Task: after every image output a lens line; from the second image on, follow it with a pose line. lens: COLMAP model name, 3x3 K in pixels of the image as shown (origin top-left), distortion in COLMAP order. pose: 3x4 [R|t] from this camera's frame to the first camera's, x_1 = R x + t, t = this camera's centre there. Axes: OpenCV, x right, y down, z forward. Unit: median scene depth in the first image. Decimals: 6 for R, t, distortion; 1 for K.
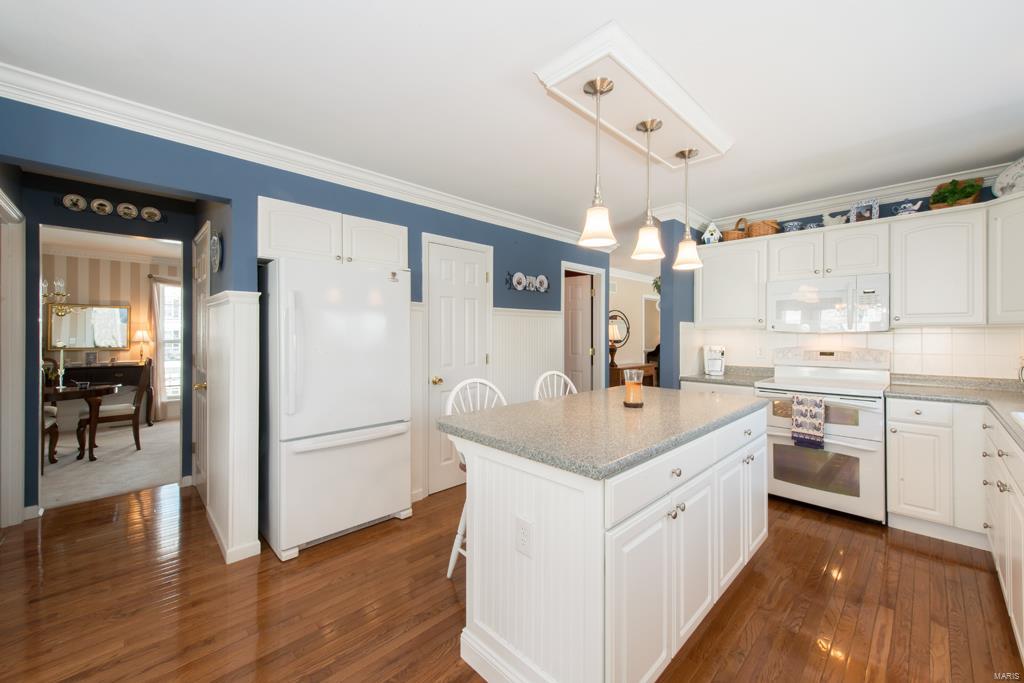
lens RADIAL K [[403.4, 0, 511.5], [0, 403.4, 335.5], [0, 0, 1]] dist [-0.000450, -0.000110]
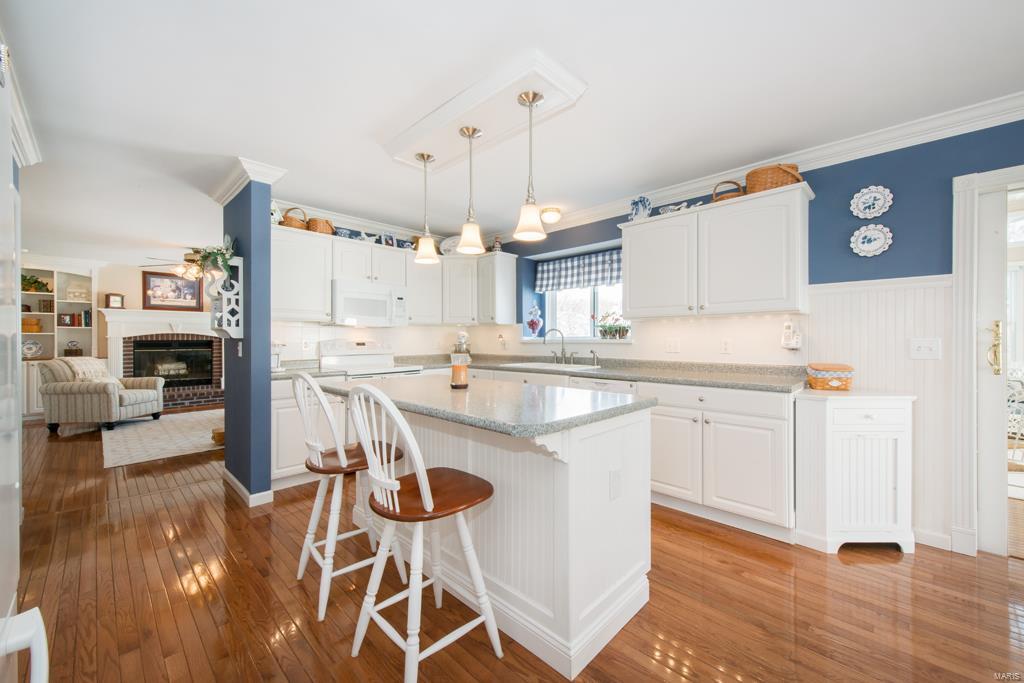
lens RADIAL K [[403.4, 0, 511.3], [0, 403.4, 341.4], [0, 0, 1]] dist [-0.000450, -0.000110]
pose [[-0.037190, -0.002983, 0.999304, -0.518970], [-0.000049, 0.999996, 0.002983, 0.036937], [-0.999308, 0.000062, -0.037190, 0.630300]]
